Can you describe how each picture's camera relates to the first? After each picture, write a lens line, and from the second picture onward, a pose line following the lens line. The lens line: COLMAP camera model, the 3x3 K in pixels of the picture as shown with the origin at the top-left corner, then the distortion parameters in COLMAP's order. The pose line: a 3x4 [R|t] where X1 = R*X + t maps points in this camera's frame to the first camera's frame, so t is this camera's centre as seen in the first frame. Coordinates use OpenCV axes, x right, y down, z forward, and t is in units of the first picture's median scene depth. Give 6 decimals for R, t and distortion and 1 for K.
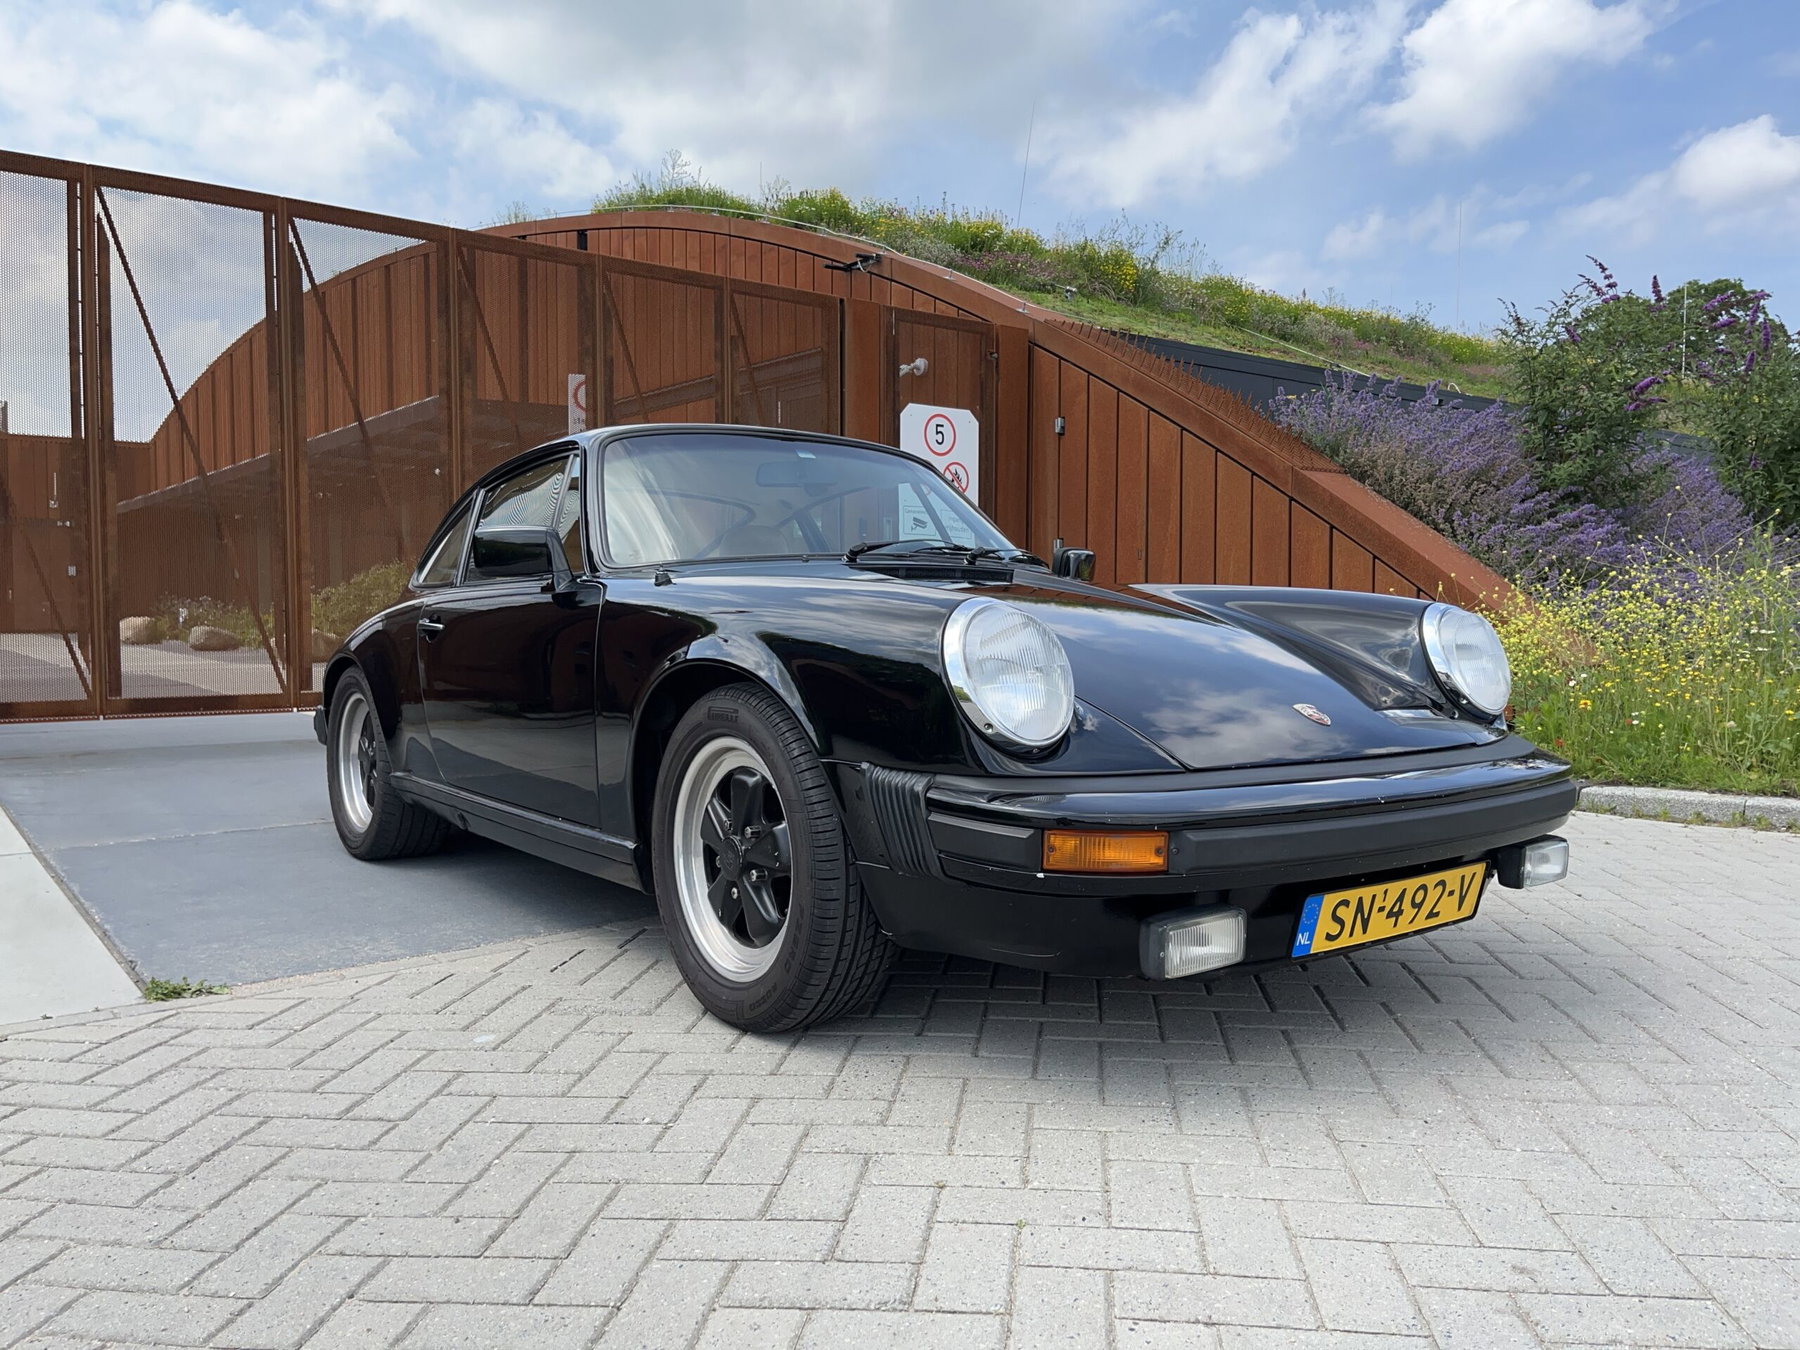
lens RADIAL K [[1365.8, 0, 896.3], [0, 1365.8, 692.5], [0, 0, 1]] dist [0.064955, -0.093329]
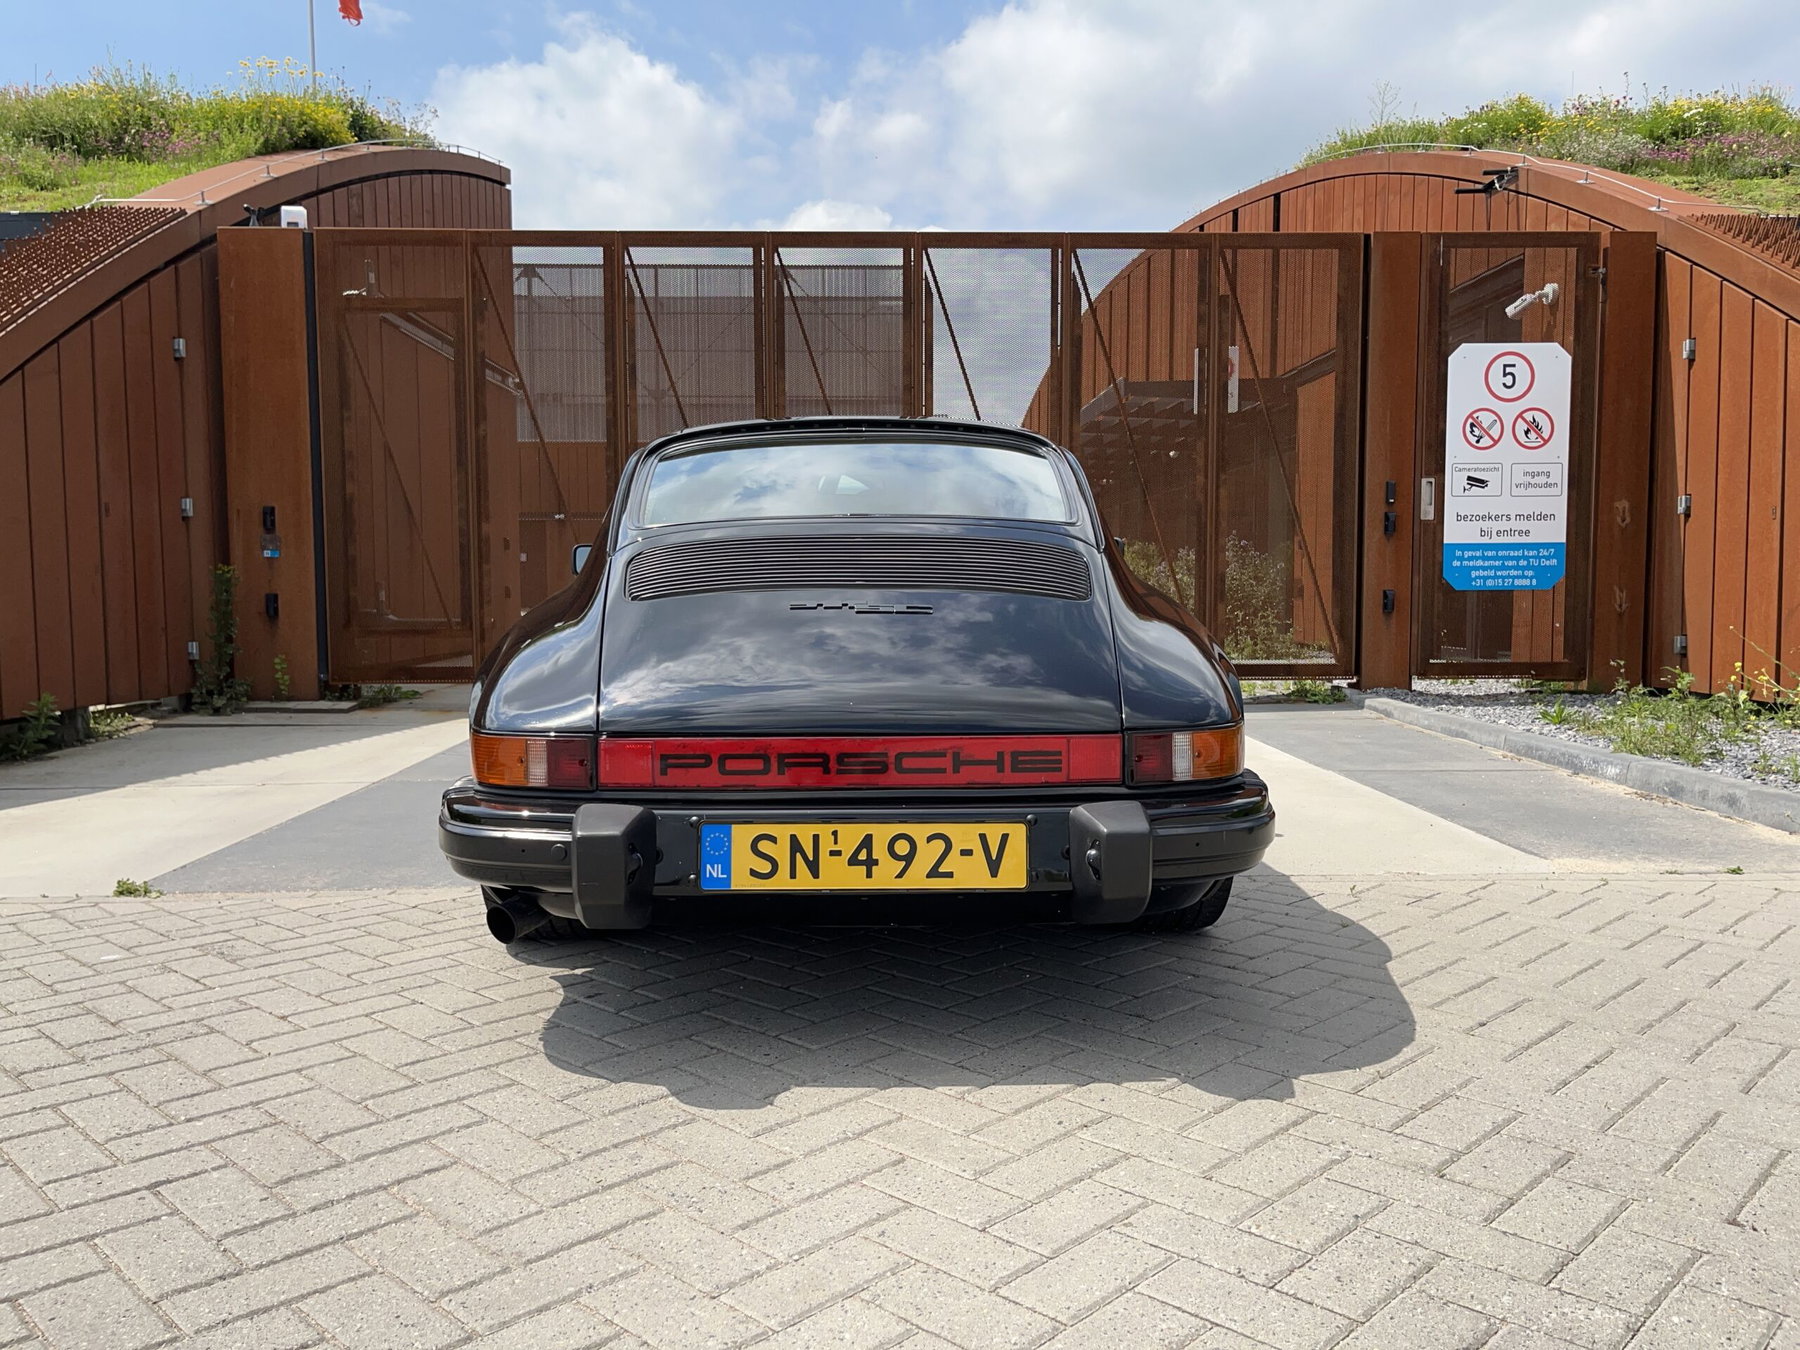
lens RADIAL K [[1369.0, 0, 901.8], [0, 1369.0, 678.9], [0, 0, 1]] dist [0.071665, -0.103922]
pose [[0.804128, 0.035294, -0.593408, 0.266575], [-0.030238, 0.999372, 0.018463, -0.010313], [0.593687, 0.003096, 0.804690, 0.116883]]
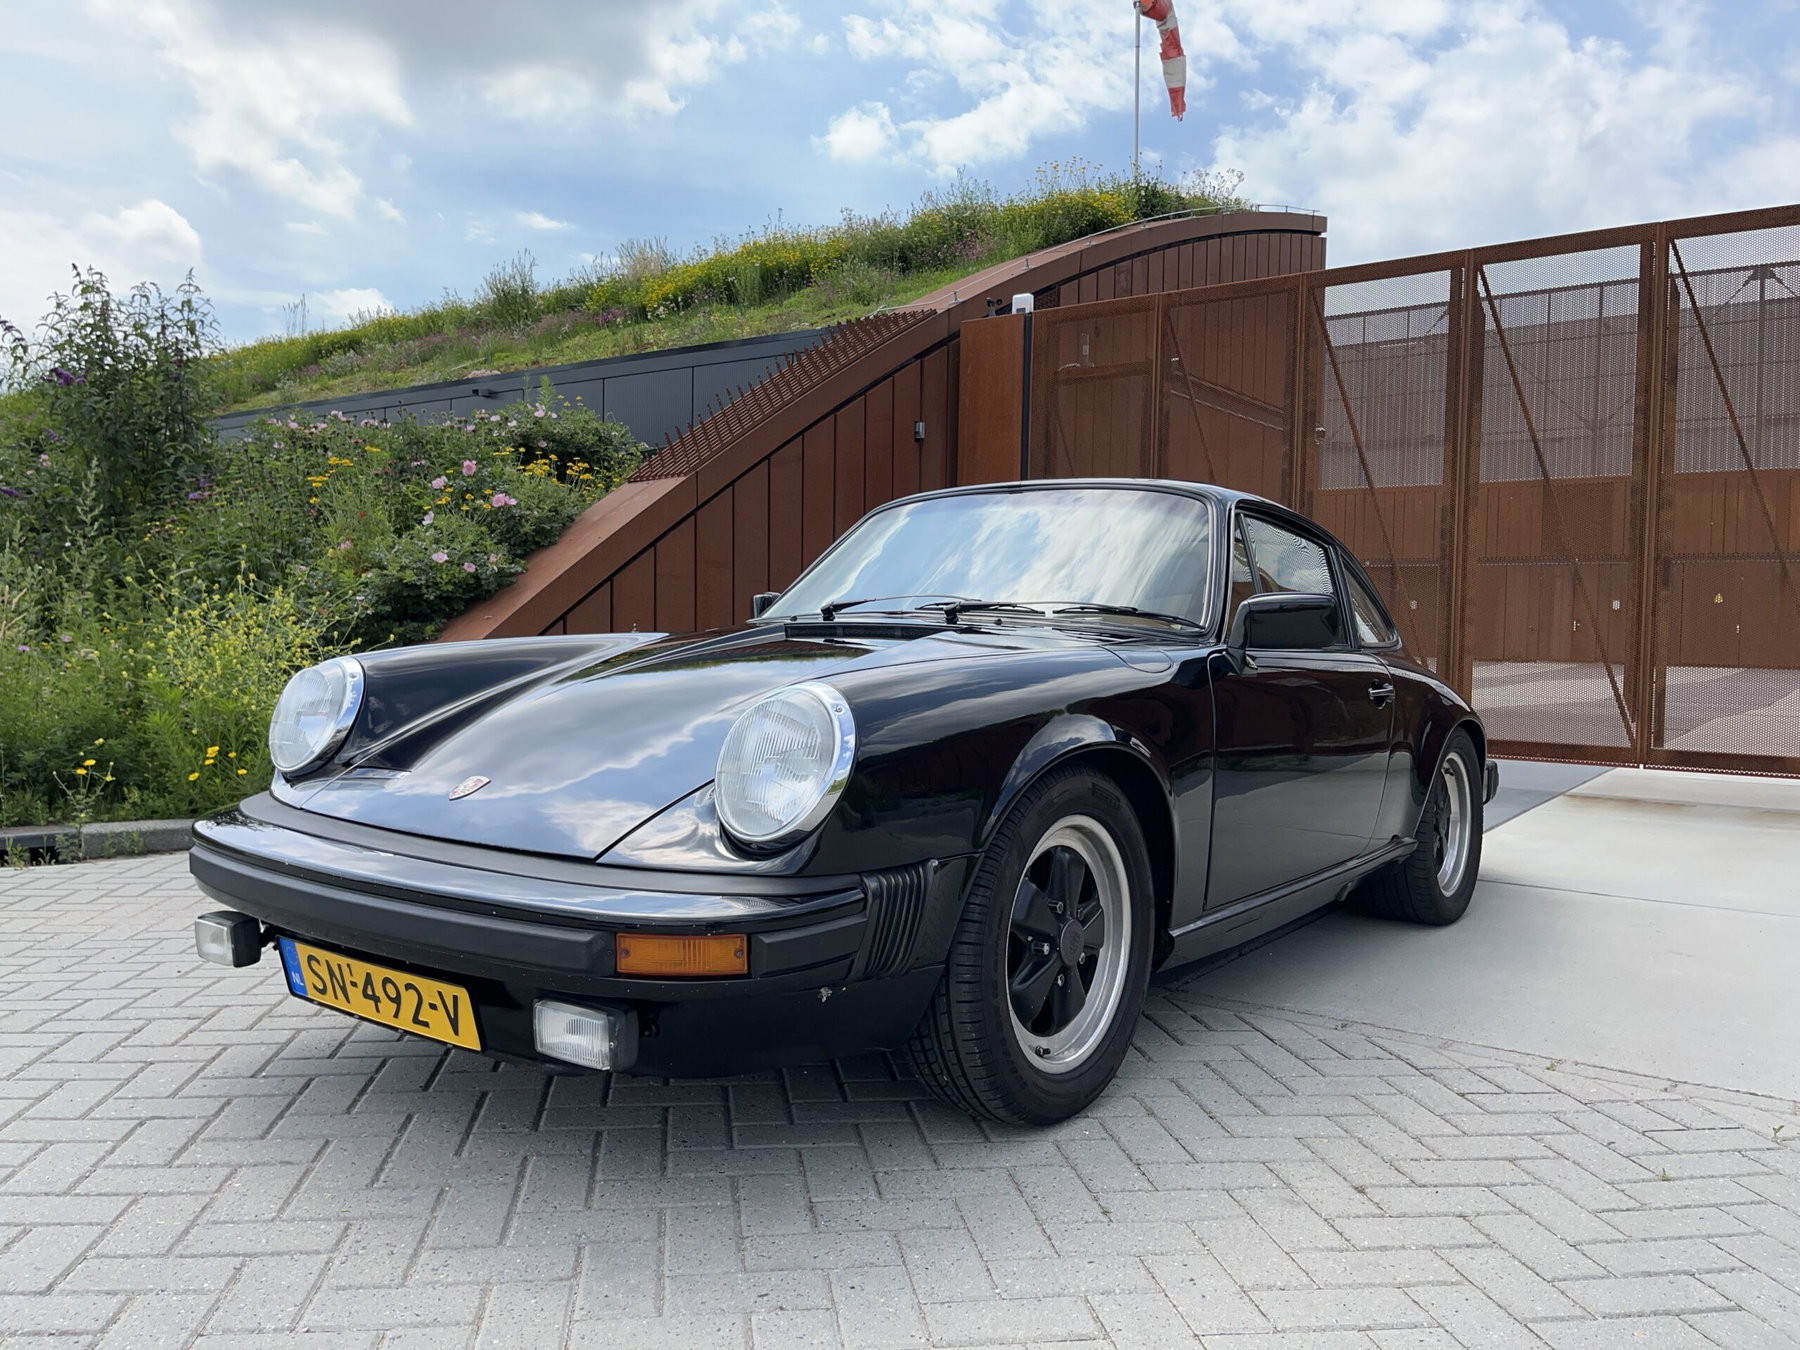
lens RADIAL K [[1374.8, 0, 893.7], [0, 1374.8, 671.6], [0, 0, 1]] dist [0.062630, -0.097473]
pose [[0.271887, 0.034967, -0.961694, 0.344511], [-0.073662, 0.997164, 0.015431, -0.026706], [0.959506, 0.066644, 0.273692, 0.266402]]
